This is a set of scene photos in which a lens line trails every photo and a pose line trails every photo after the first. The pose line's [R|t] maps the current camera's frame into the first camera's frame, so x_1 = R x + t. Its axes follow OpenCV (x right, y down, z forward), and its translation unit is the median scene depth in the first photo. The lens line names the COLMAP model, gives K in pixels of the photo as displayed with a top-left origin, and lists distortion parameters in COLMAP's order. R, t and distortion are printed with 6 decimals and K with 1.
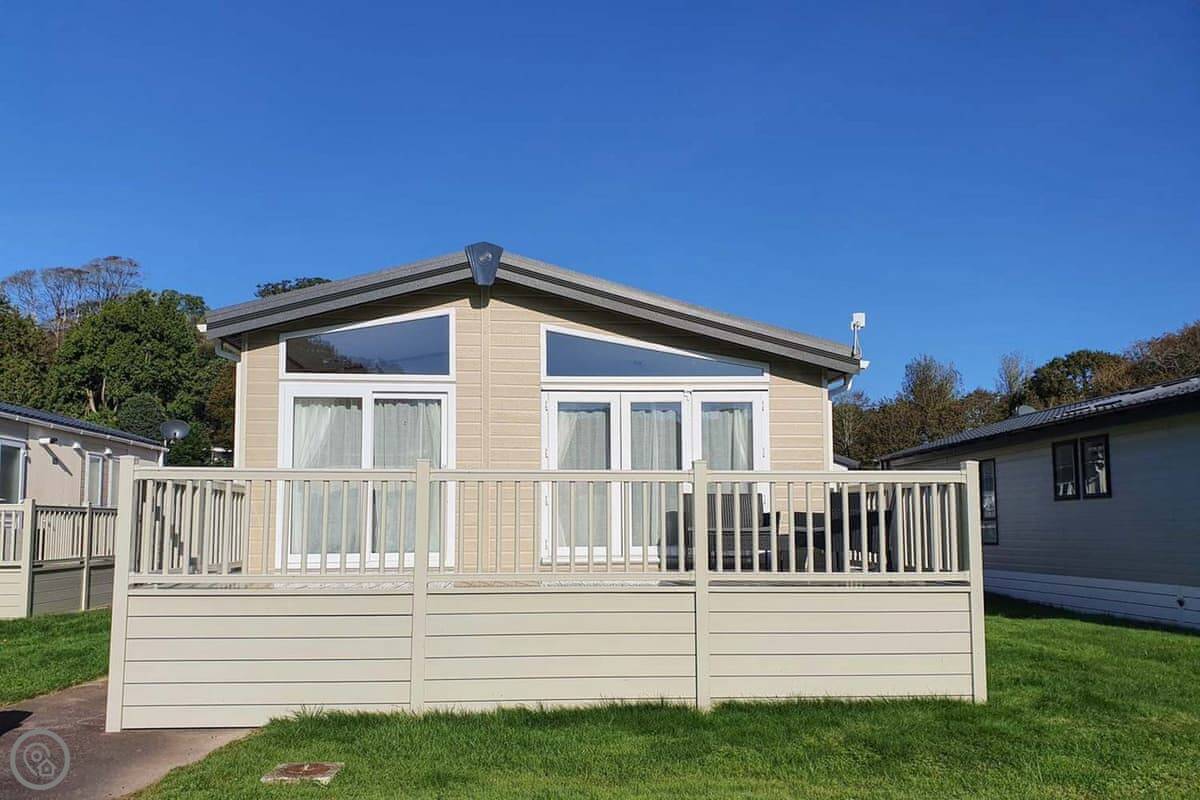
lens RADIAL K [[959.4, 0, 578.4], [0, 959.4, 429.0], [0, 0, 1]] dist [0.065016, -0.032619]
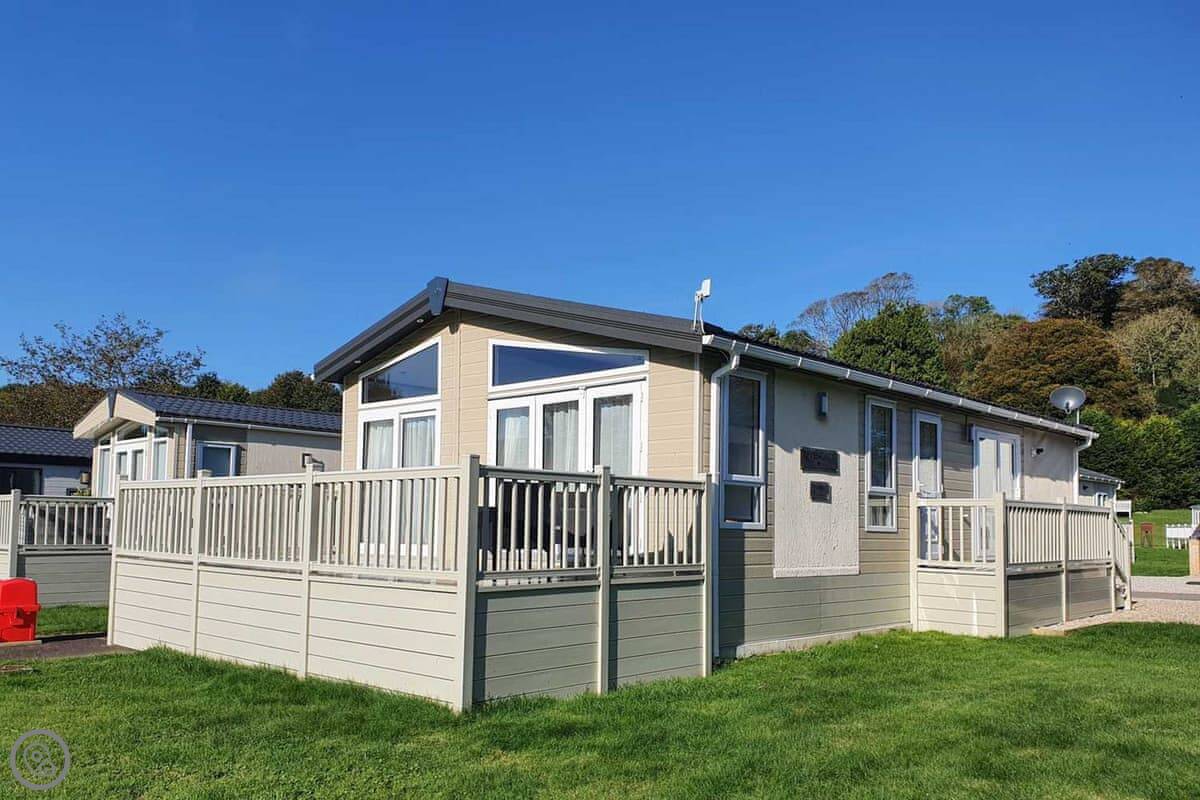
lens RADIAL K [[959.4, 0, 576.2], [0, 959.4, 456.2], [0, 0, 1]] dist [0.065016, -0.032619]
pose [[0.678001, -0.042041, -0.733858, 0.825044], [0.060594, 0.998162, -0.001200, 0.030554], [0.732559, -0.043654, 0.679302, 0.321168]]
